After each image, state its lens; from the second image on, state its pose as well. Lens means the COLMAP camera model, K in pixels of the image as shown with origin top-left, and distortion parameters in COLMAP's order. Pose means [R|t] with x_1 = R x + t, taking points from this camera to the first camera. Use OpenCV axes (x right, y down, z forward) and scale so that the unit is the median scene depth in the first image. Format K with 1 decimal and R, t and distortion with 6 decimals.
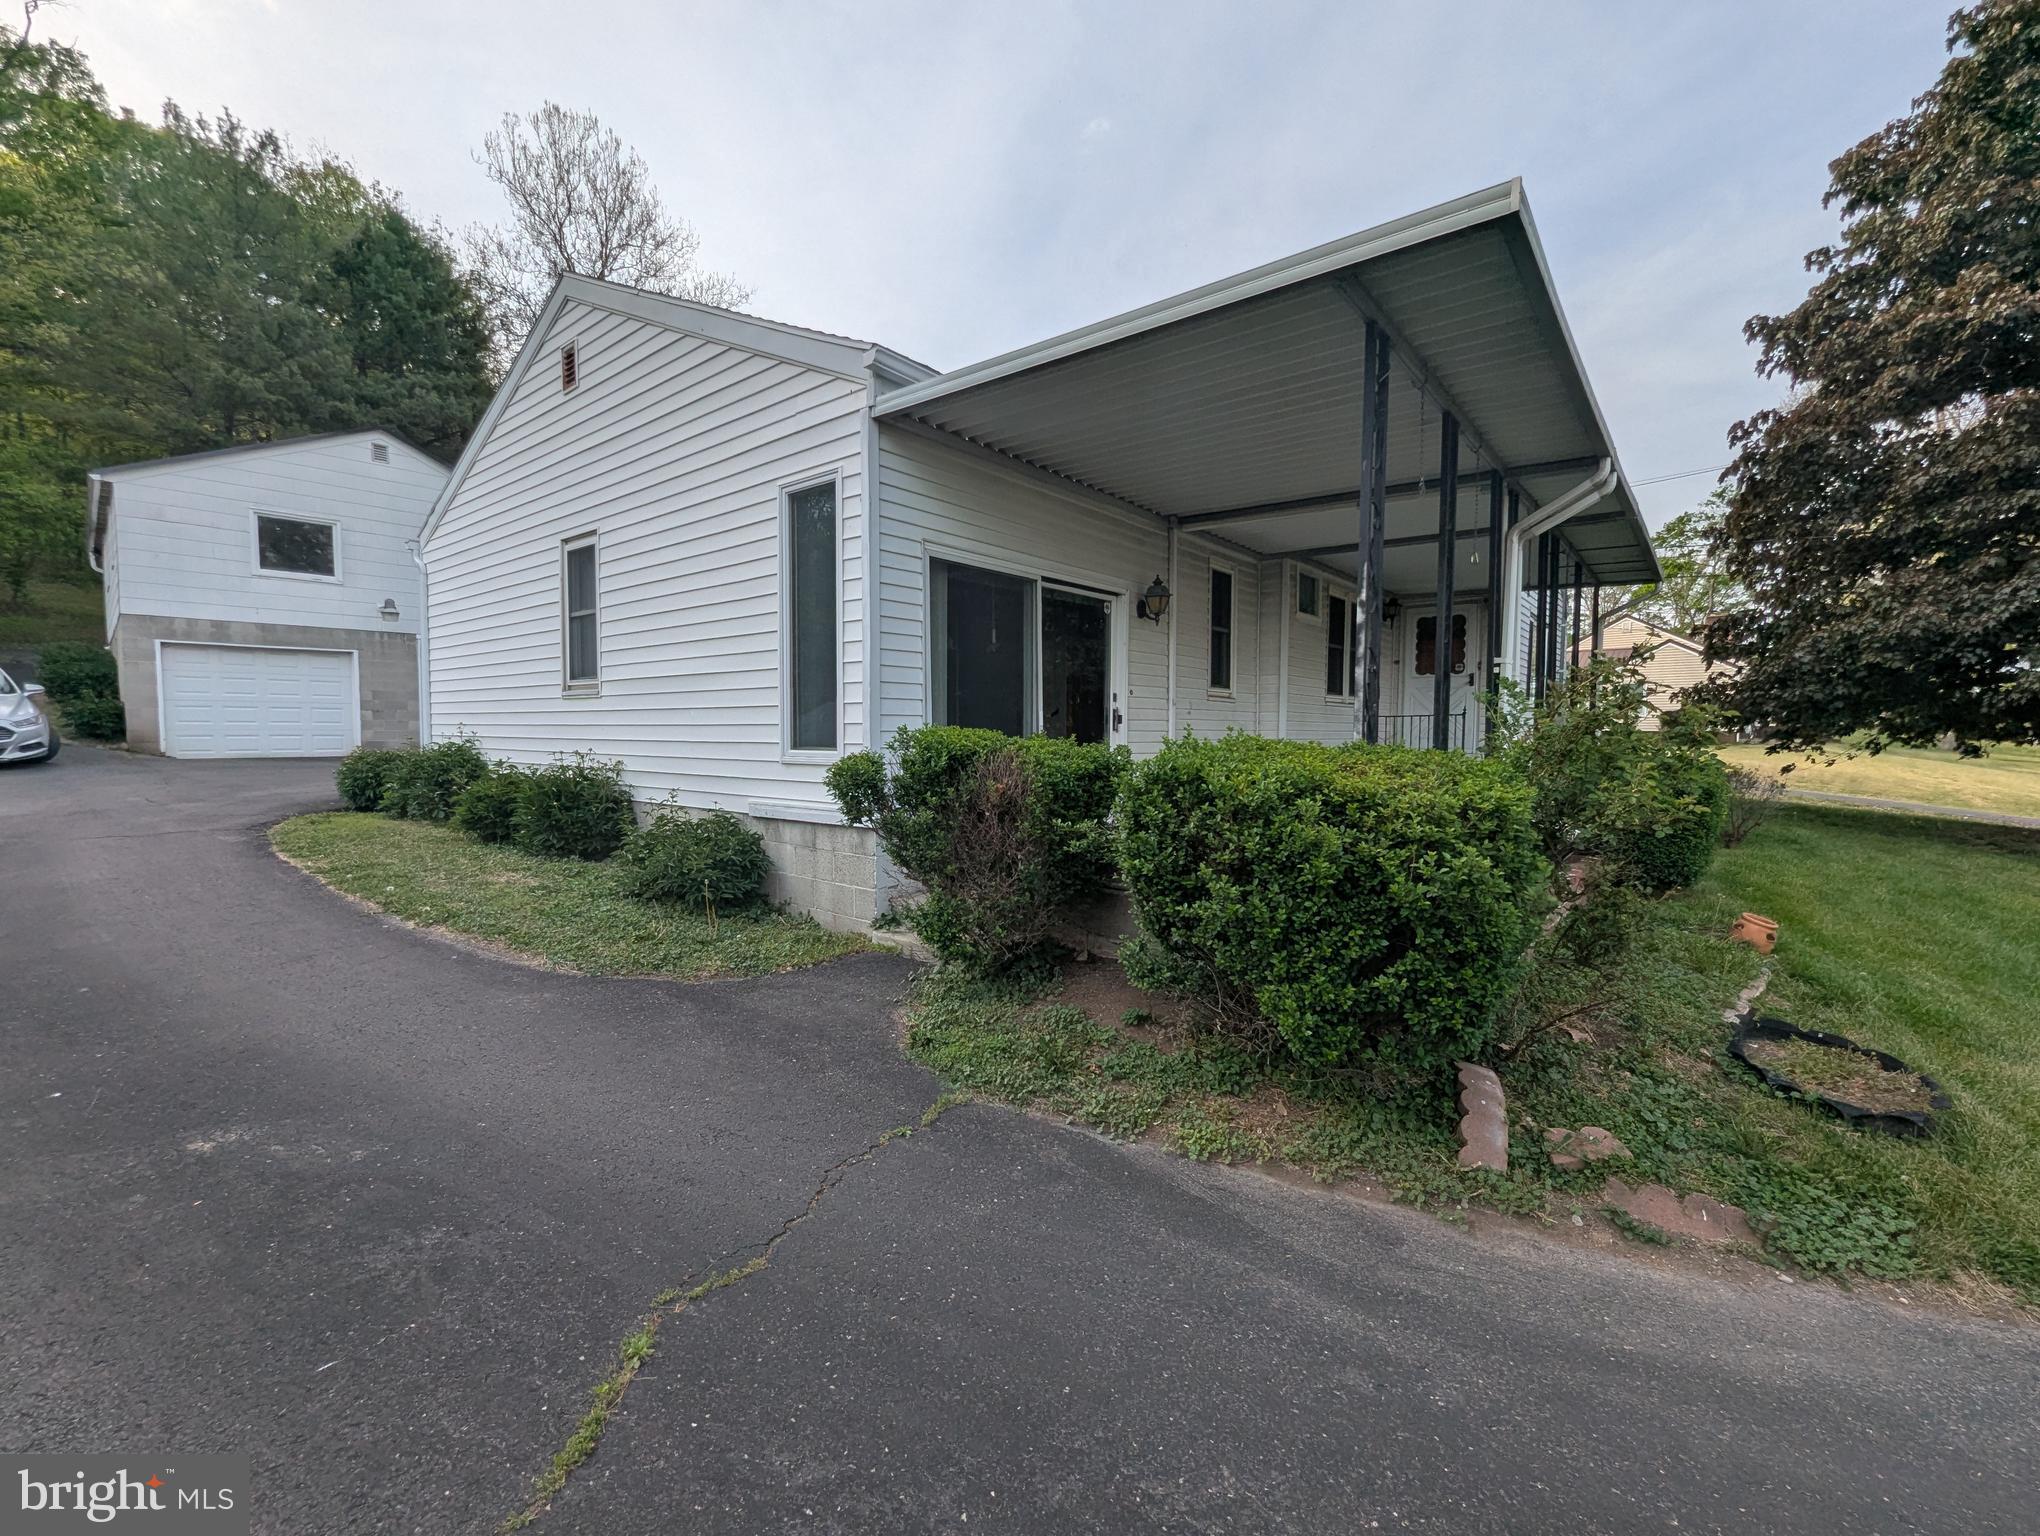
lens RADIAL K [[830.8, 0, 1002.6], [0, 830.8, 773.7], [0, 0, 1]] dist [-0.001365, 0.002729]
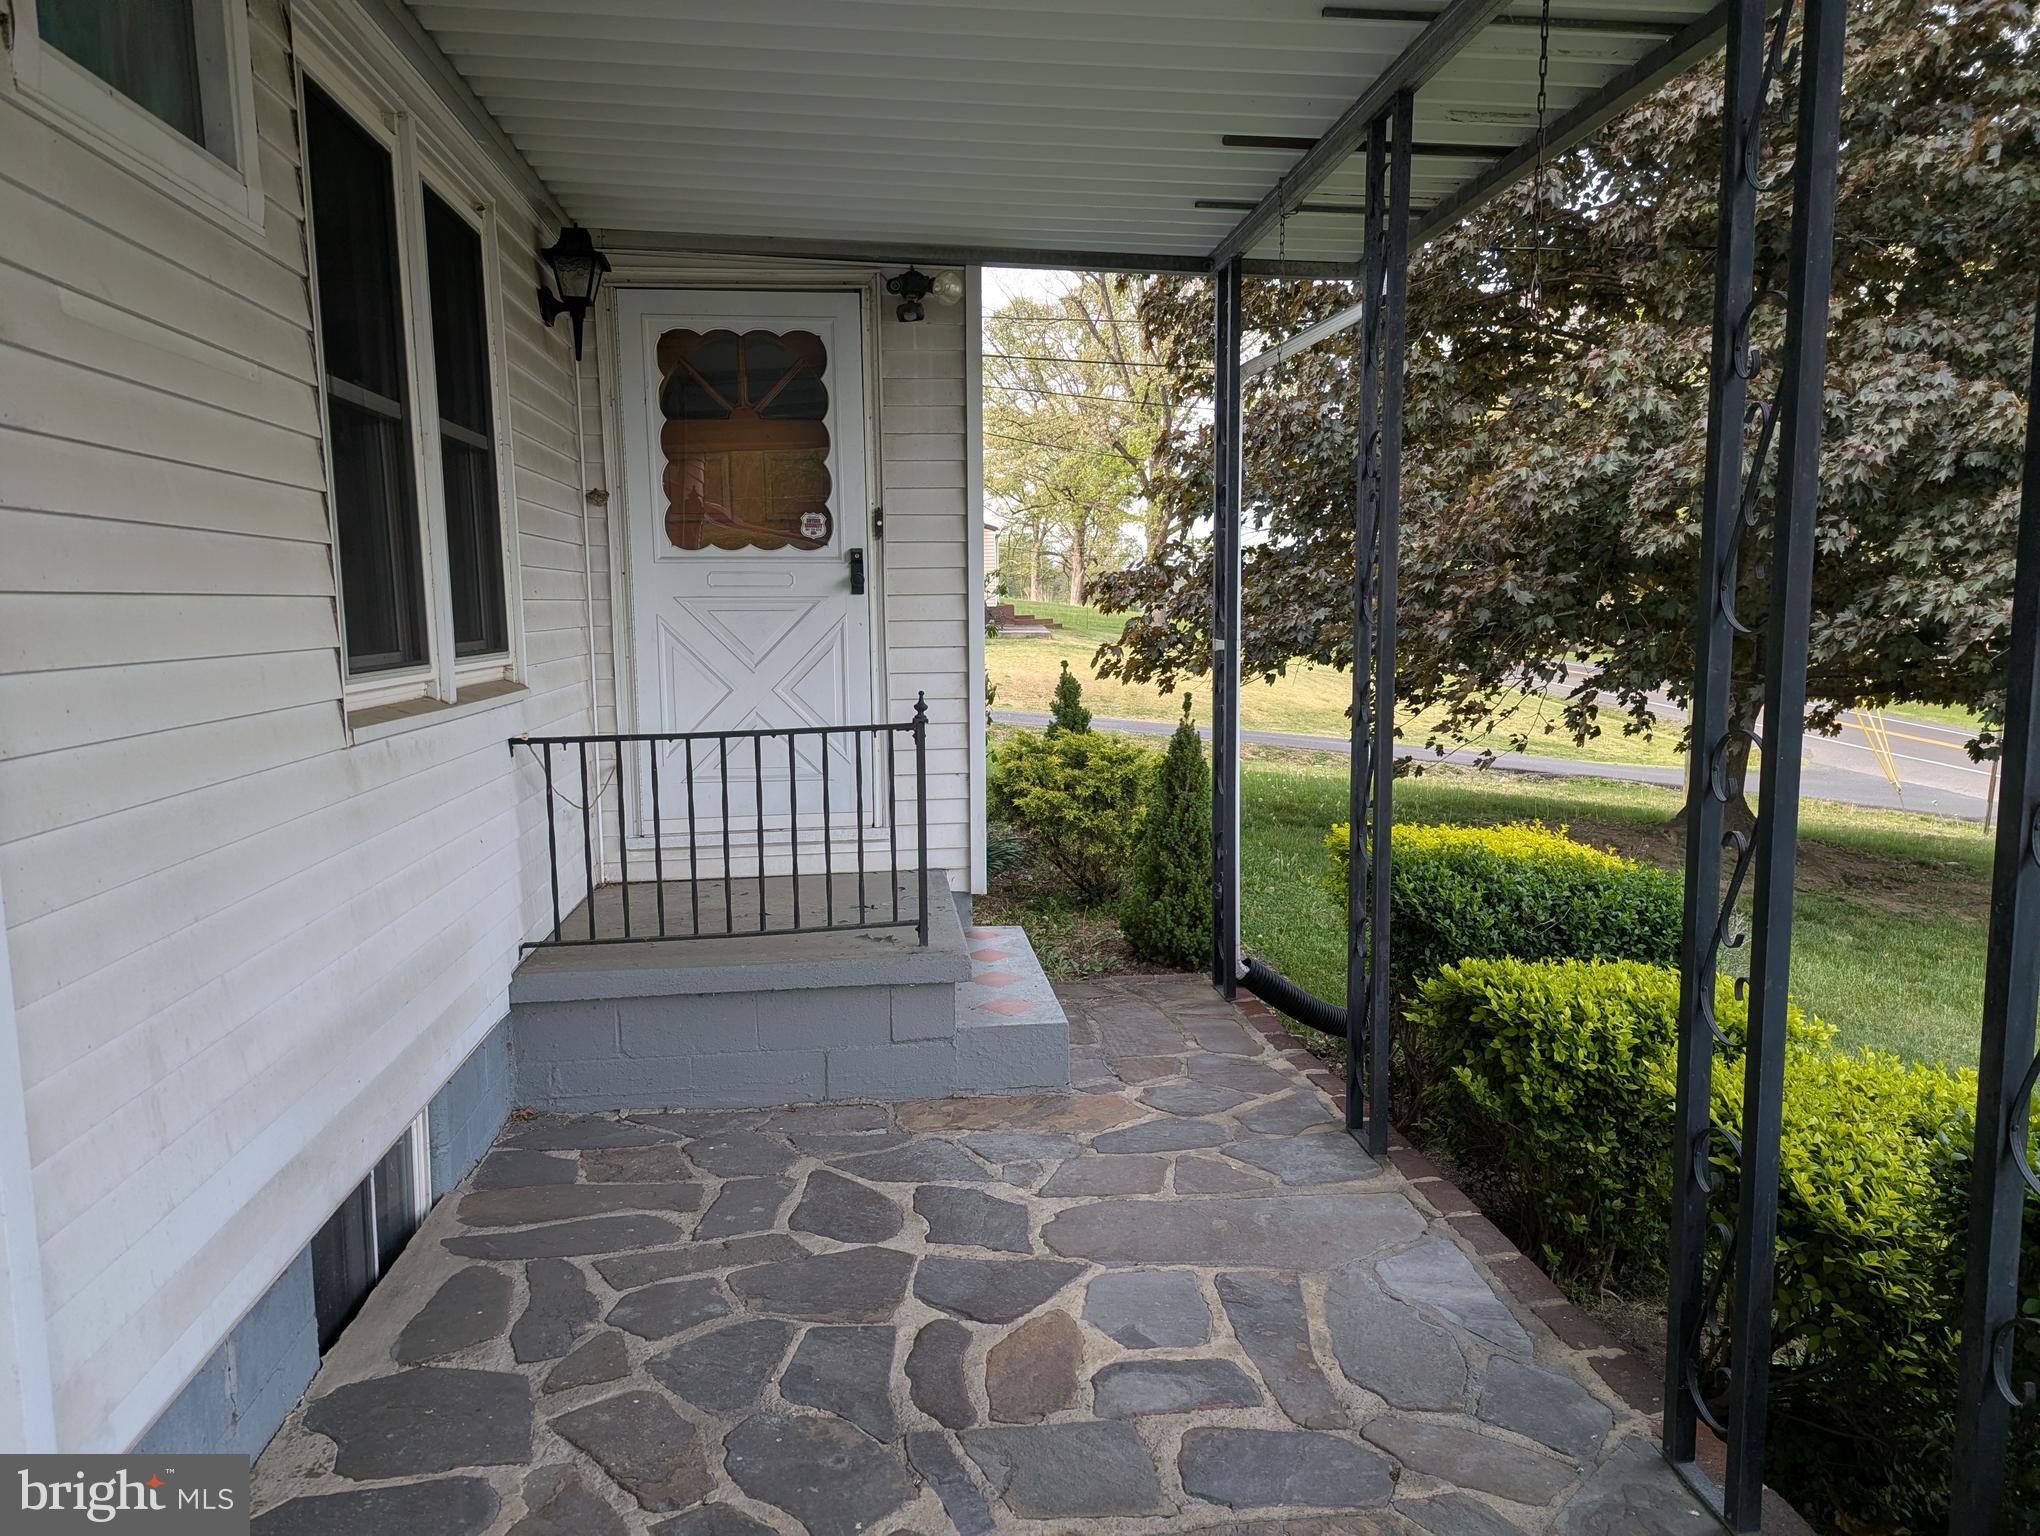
lens RADIAL K [[1423.0, 0, 1017.4], [0, 1423.0, 773.7], [0, 0, 1]] dist [0.072610, -0.069535]
pose [[0.681472, -0.101798, 0.724729, 0.249583], [0.056664, 0.994645, 0.086429, -0.086821], [-0.729647, -0.017833, 0.683592, 0.648914]]
